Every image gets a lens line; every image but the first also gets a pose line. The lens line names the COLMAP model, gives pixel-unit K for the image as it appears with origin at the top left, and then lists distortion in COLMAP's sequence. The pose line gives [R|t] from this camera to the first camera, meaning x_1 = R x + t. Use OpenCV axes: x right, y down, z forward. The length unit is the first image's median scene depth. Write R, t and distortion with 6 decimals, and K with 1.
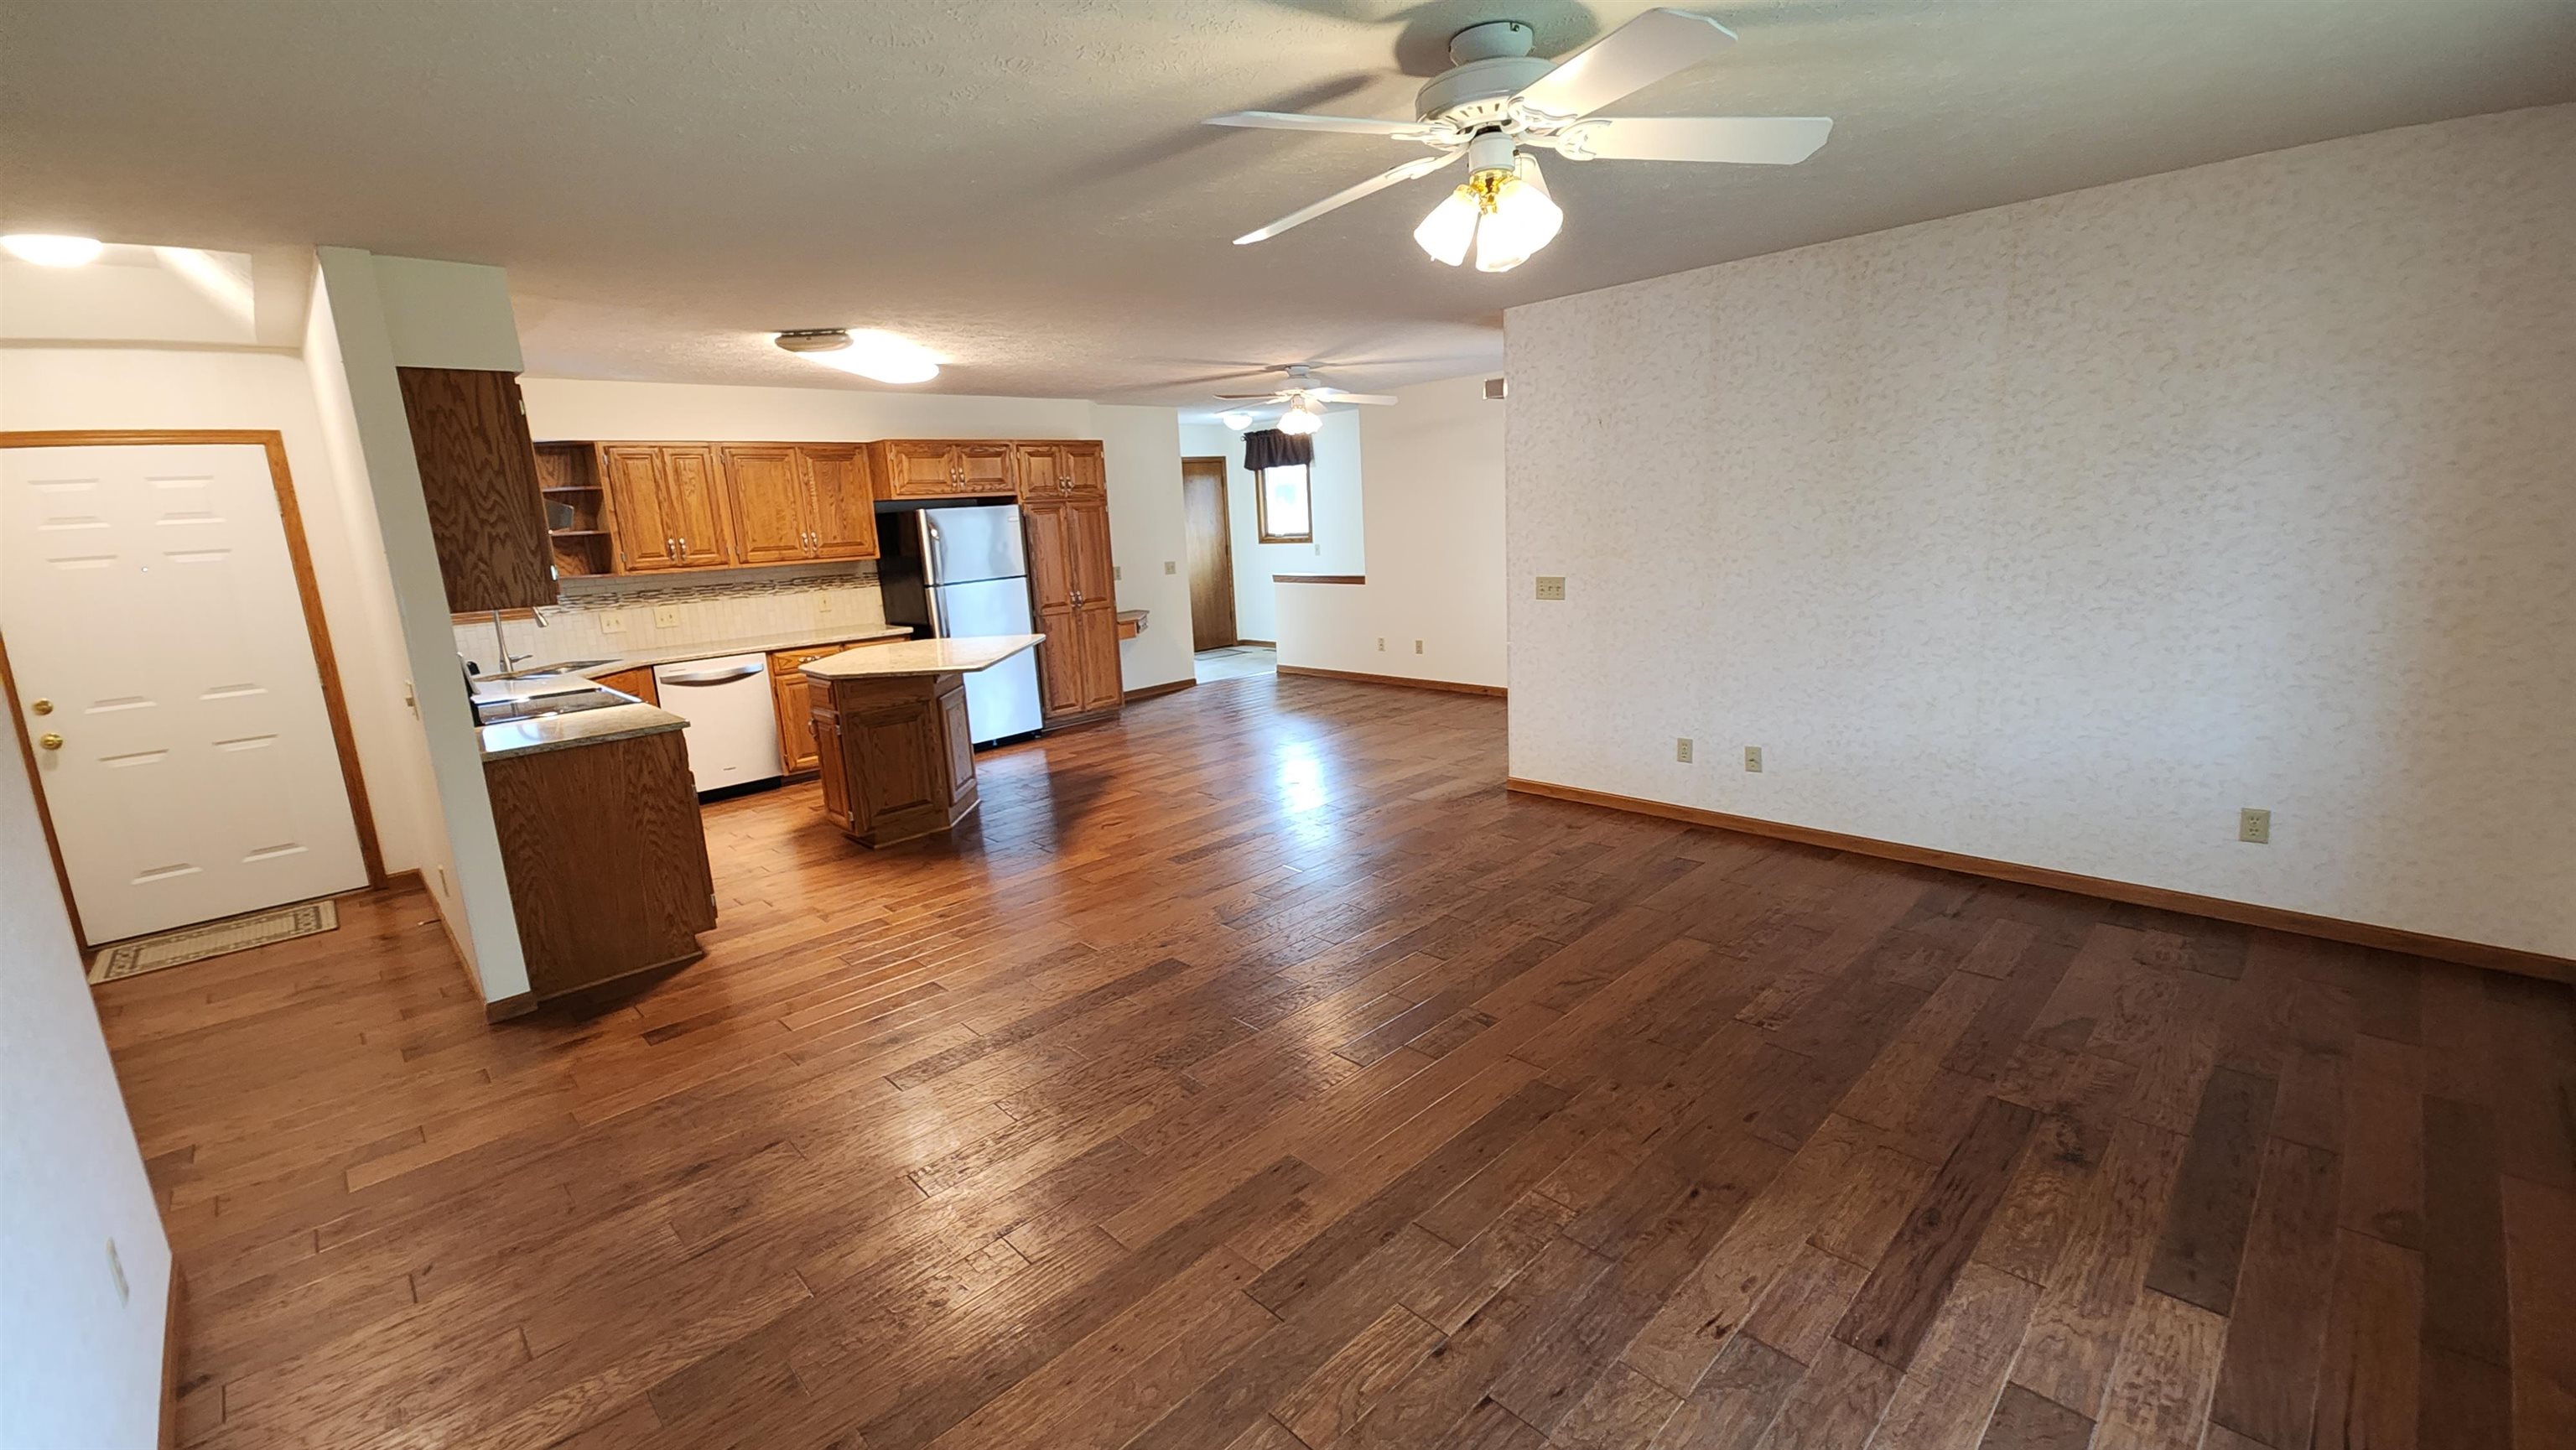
lens RADIAL K [[1046.7, 0, 1283.0], [0, 1046.7, 717.3], [0, 0, 1]] dist [0.016695, -0.000110]
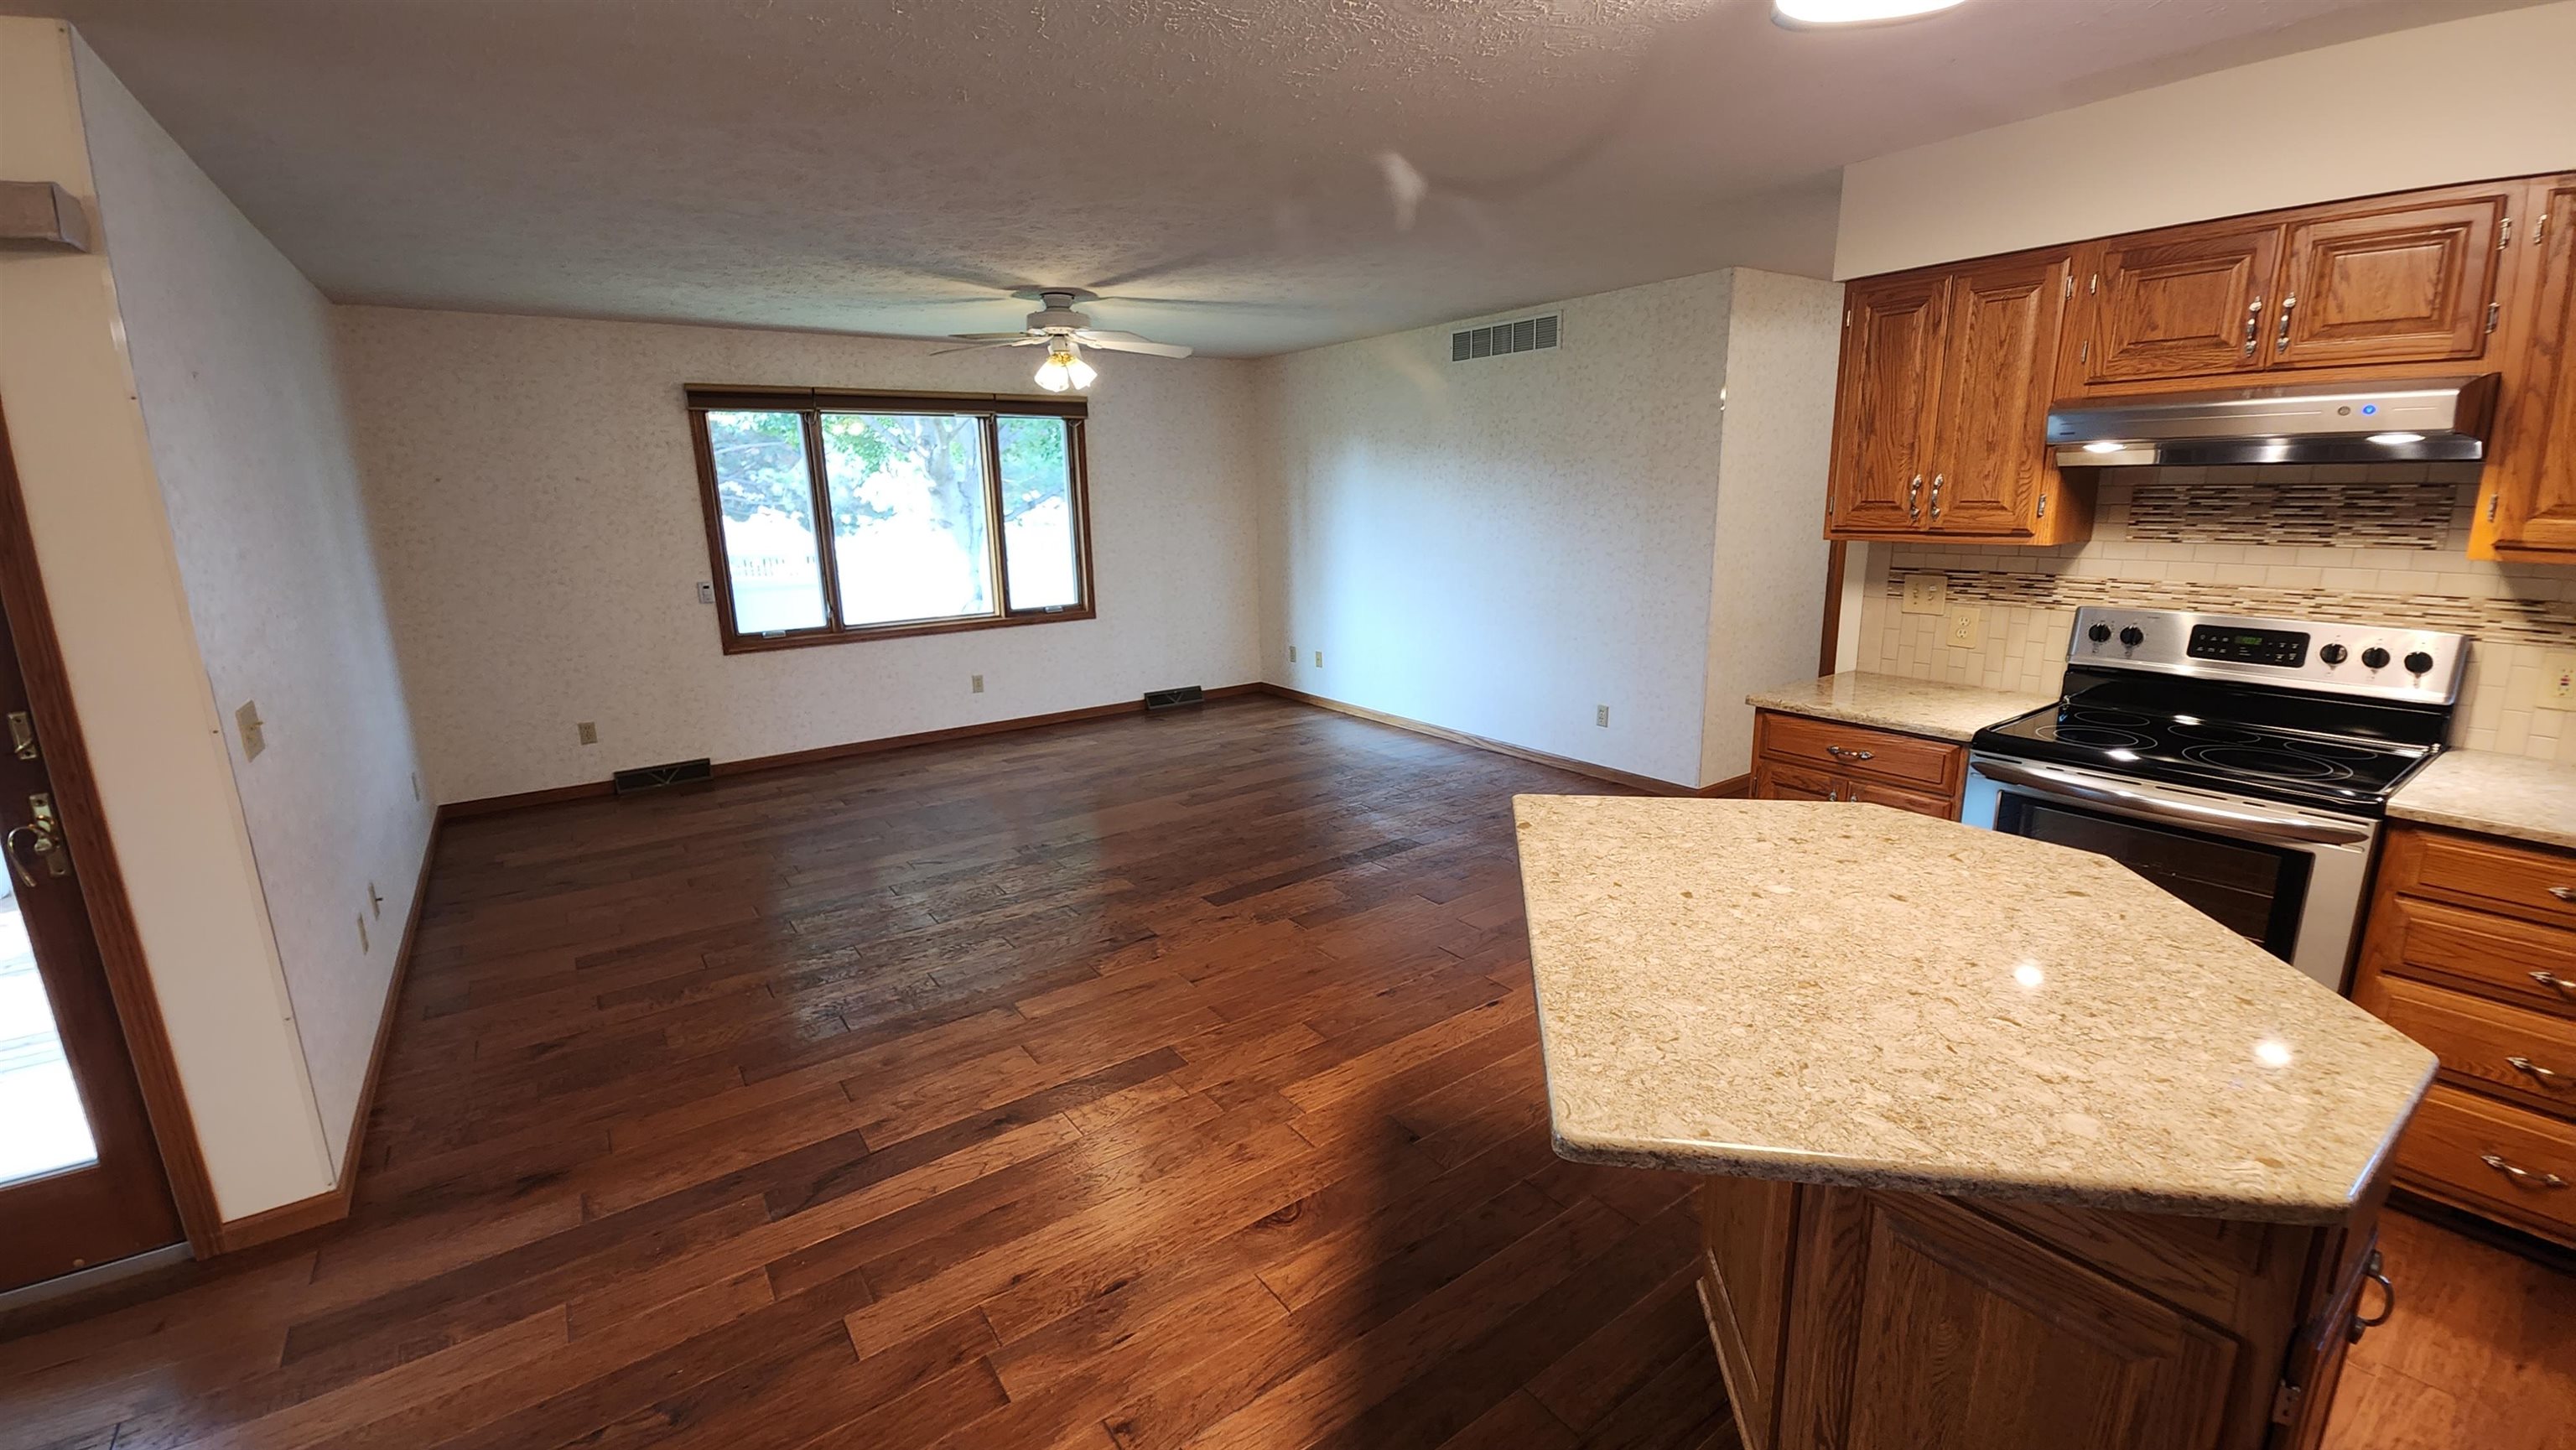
lens RADIAL K [[1043.1, 0, 1282.3], [0, 1043.1, 717.7], [0, 0, 1]] dist [0.012678, -0.007597]
pose [[-0.985772, 0.041800, 0.162809, -0.197429], [0.104594, 0.910763, 0.399463, -0.205268], [-0.131583, 0.410808, -0.902177, 1.057130]]
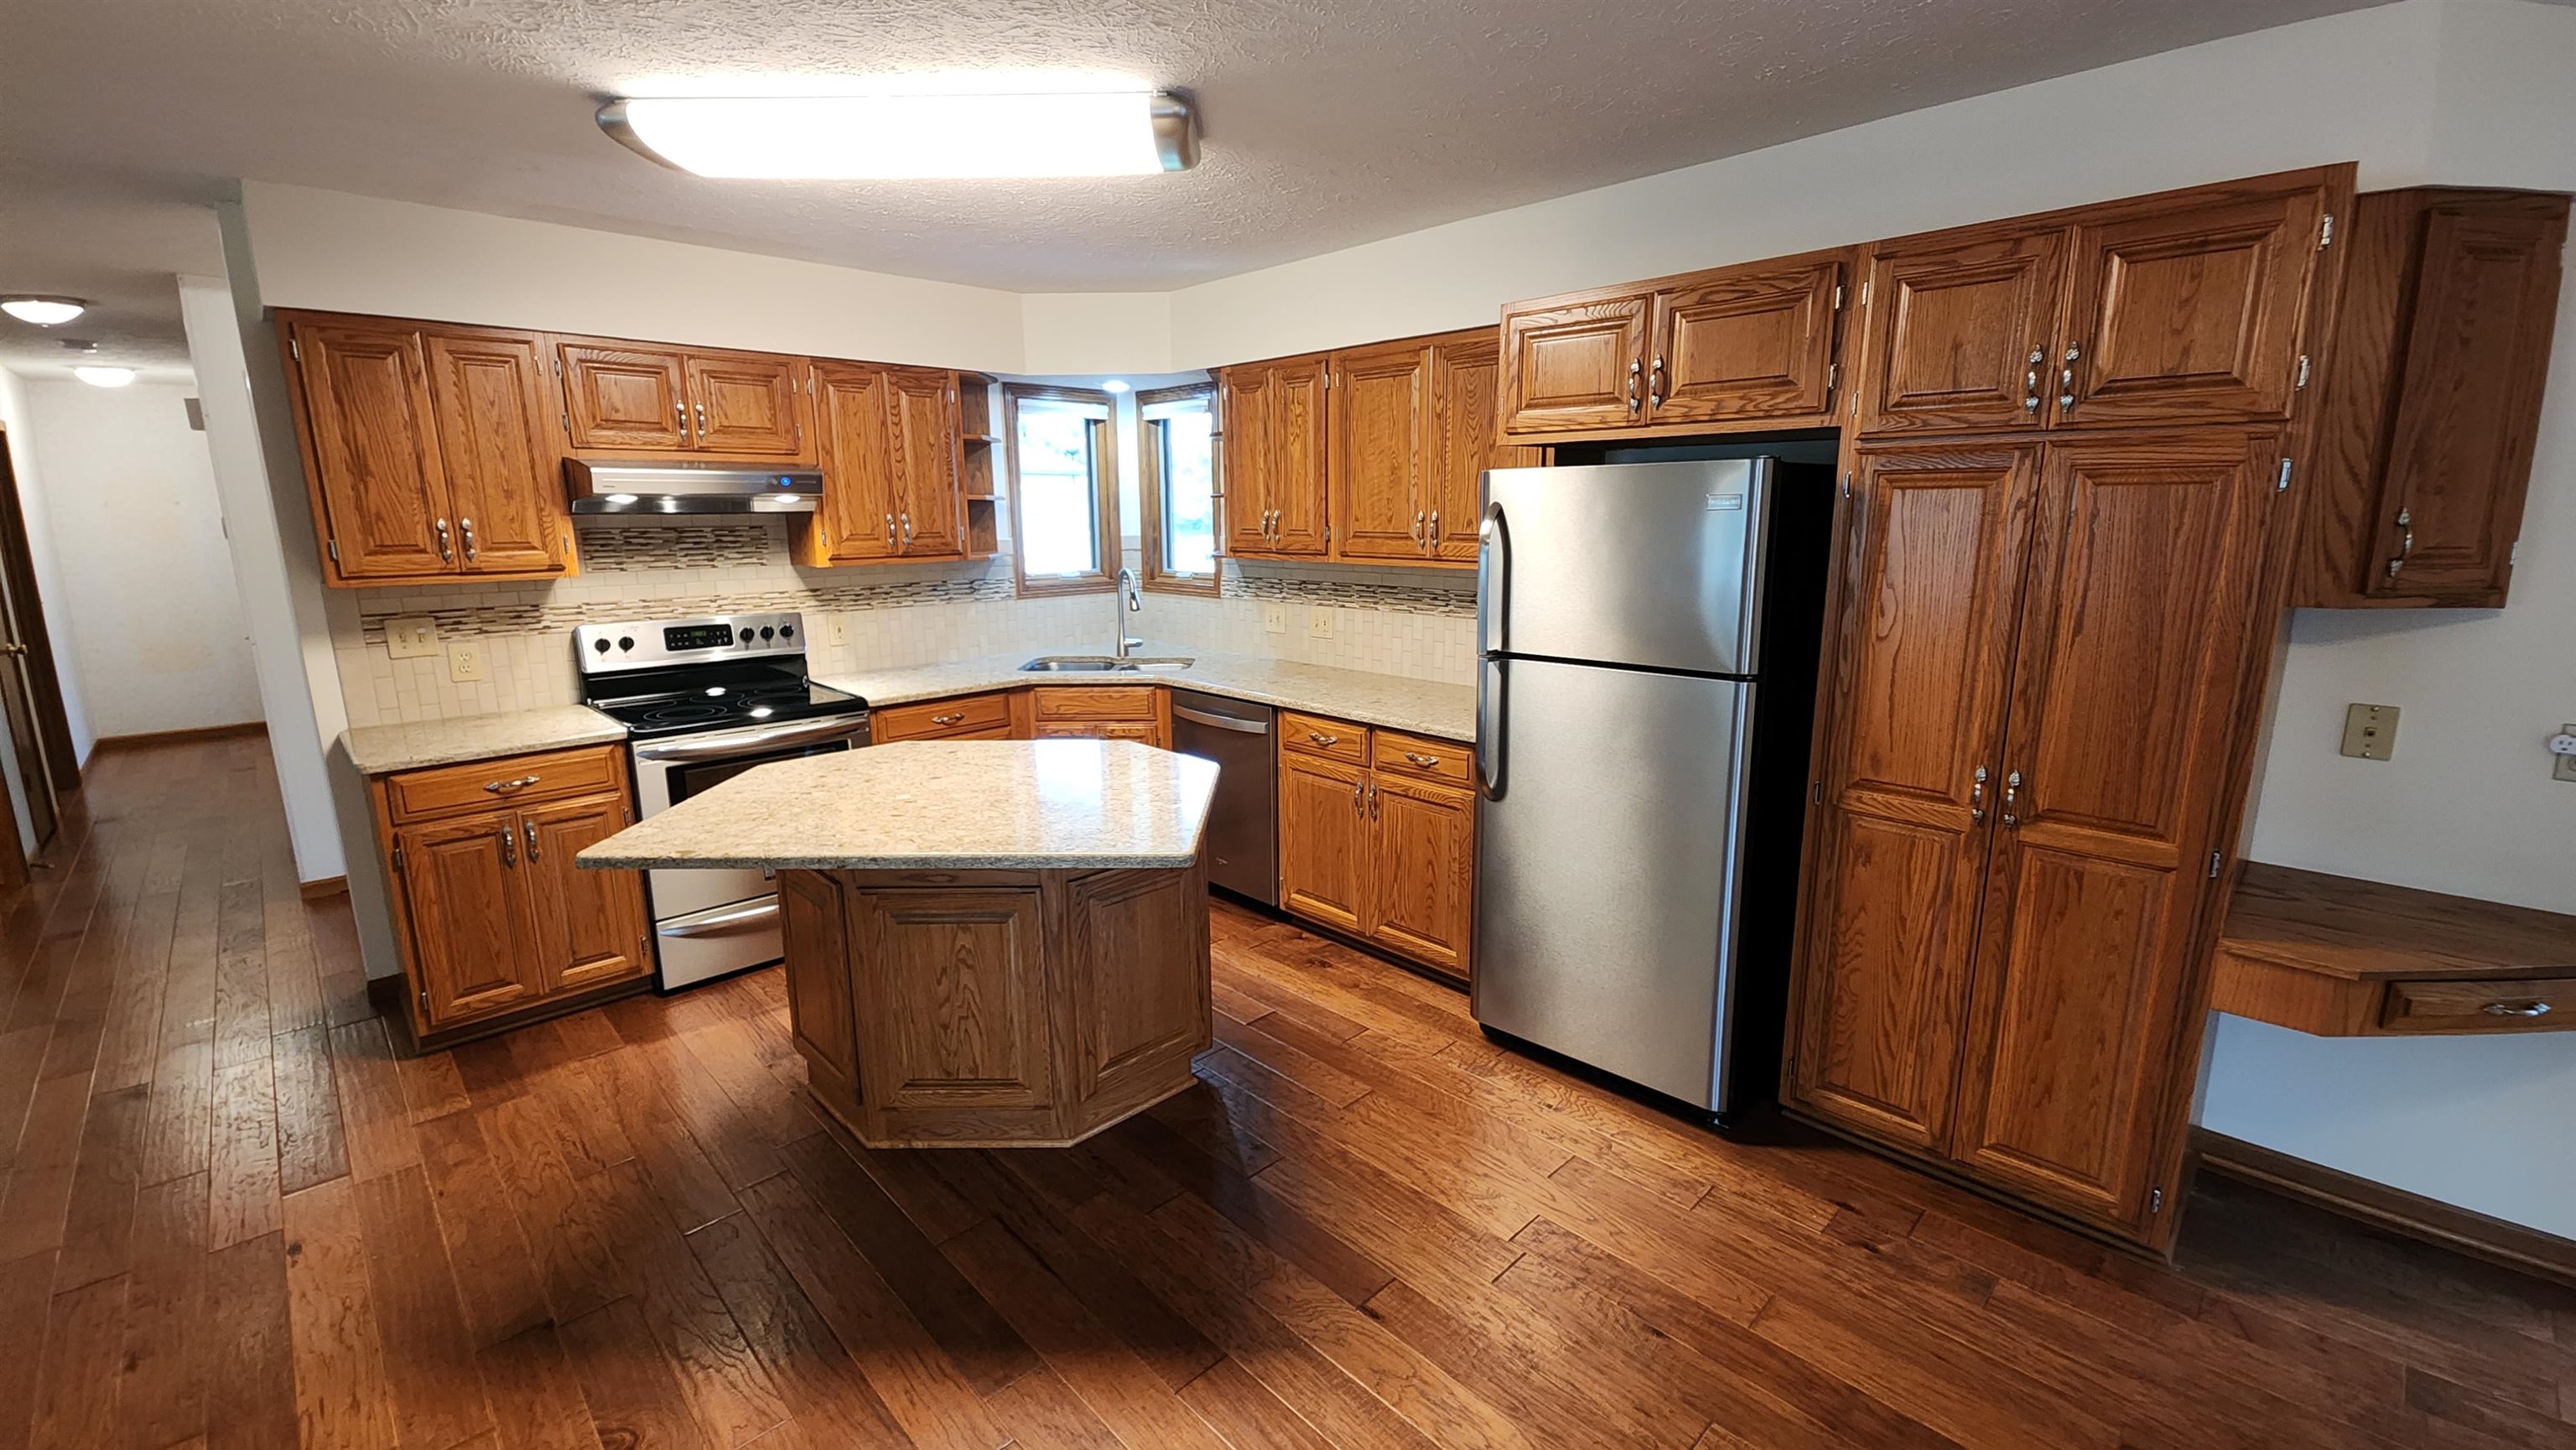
lens RADIAL K [[1043.1, 0, 1282.3], [0, 1043.1, 717.7], [0, 0, 1]] dist [0.012678, -0.007597]
pose [[0.007803, 0.250613, -0.968056, 0.081273], [-0.191303, 0.950579, 0.244546, -0.193584], [0.981500, 0.183284, 0.055360, 0.930151]]
